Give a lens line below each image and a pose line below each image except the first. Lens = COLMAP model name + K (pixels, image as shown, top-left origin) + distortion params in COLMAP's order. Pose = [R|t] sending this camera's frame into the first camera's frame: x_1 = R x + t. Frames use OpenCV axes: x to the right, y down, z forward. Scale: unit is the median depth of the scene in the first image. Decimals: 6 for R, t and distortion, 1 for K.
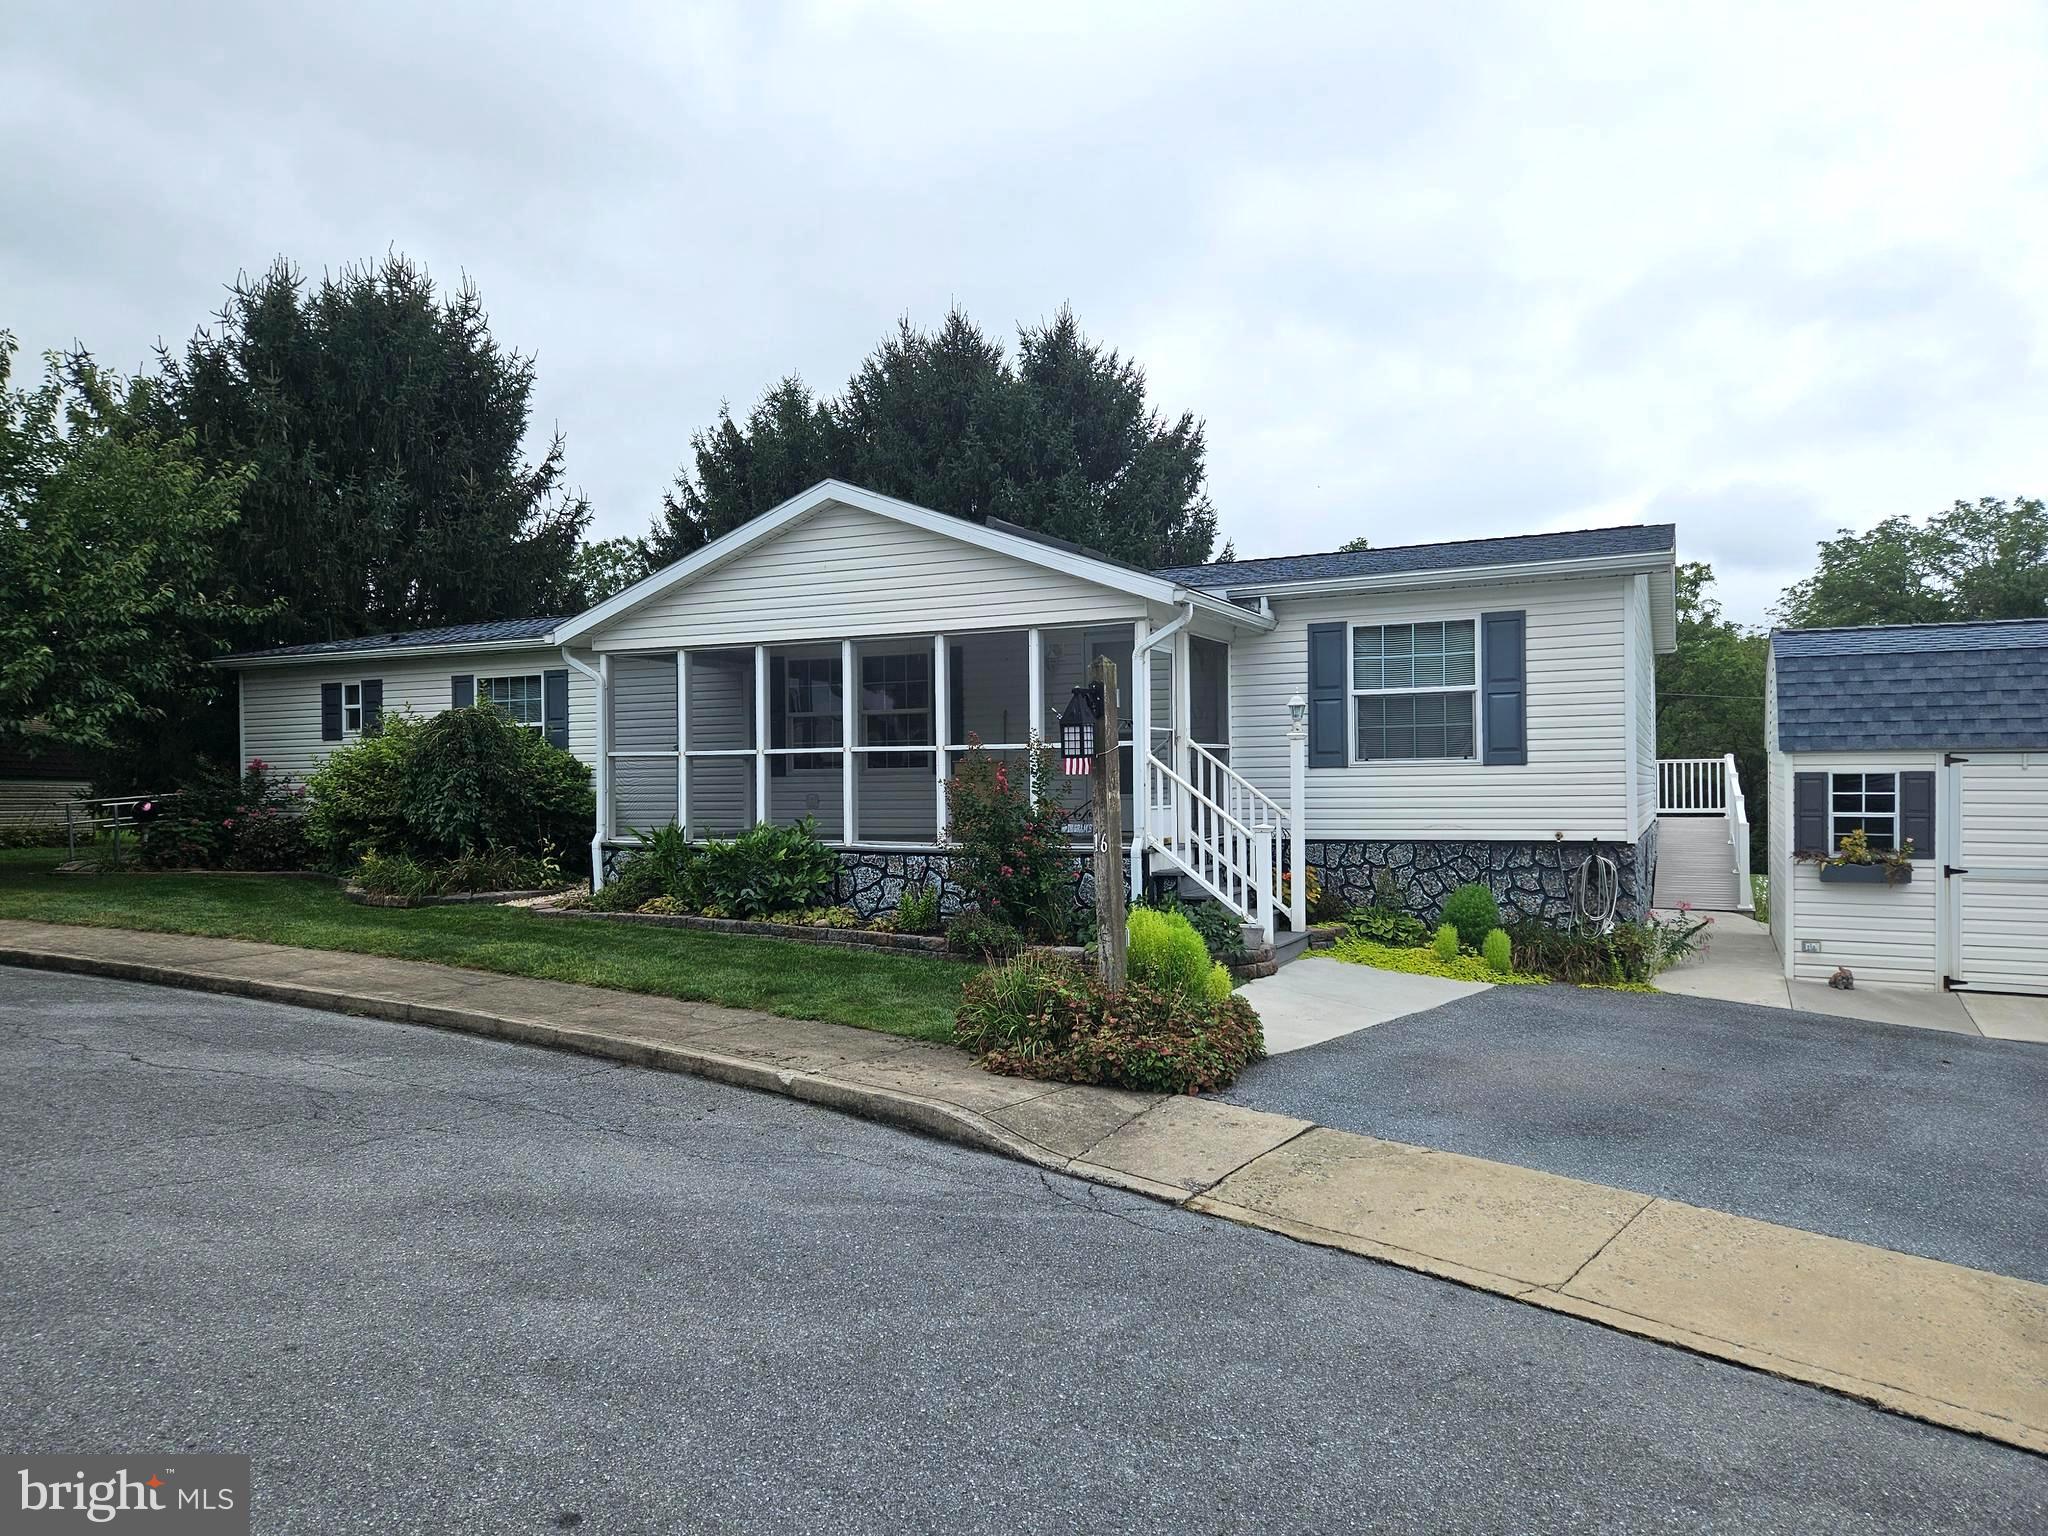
lens RADIAL K [[1377.6, 0, 1027.1], [0, 1377.6, 771.6], [0, 0, 1]] dist [0.068714, -0.054629]
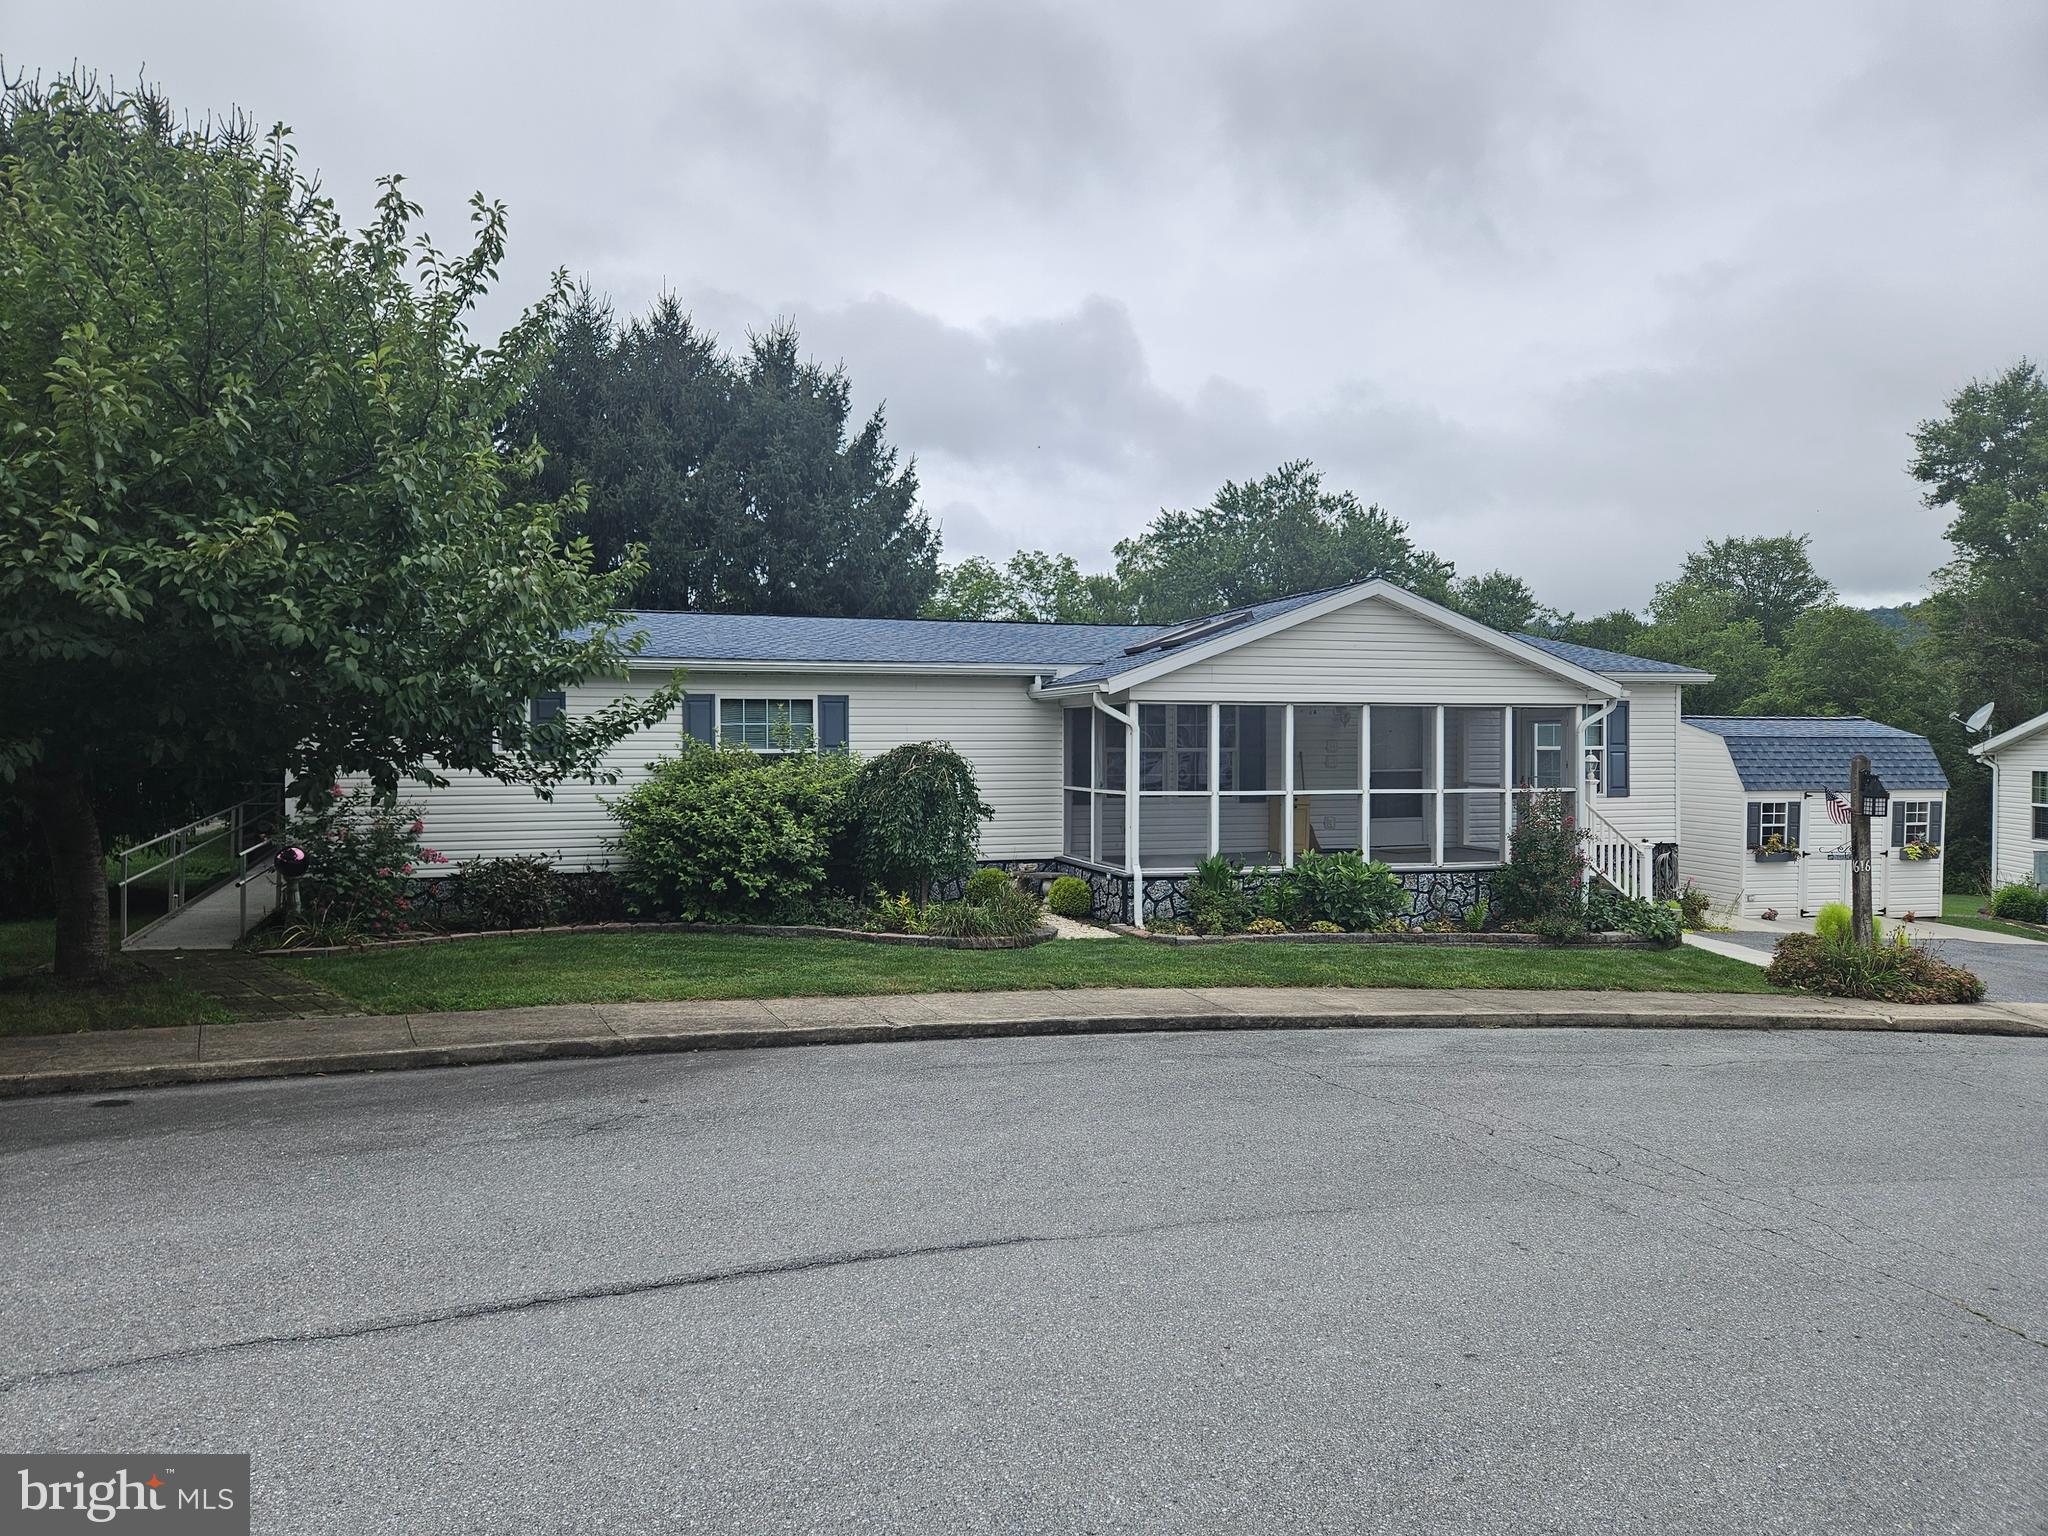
lens RADIAL K [[1377.6, 0, 1031.2], [0, 1377.6, 765.9], [0, 0, 1]] dist [0.068714, -0.054629]
pose [[0.731429, 0.000438, 0.681917, -1.265016], [-0.011206, 0.999872, 0.011377, -0.052252], [-0.681825, -0.015963, 0.731341, 0.297226]]
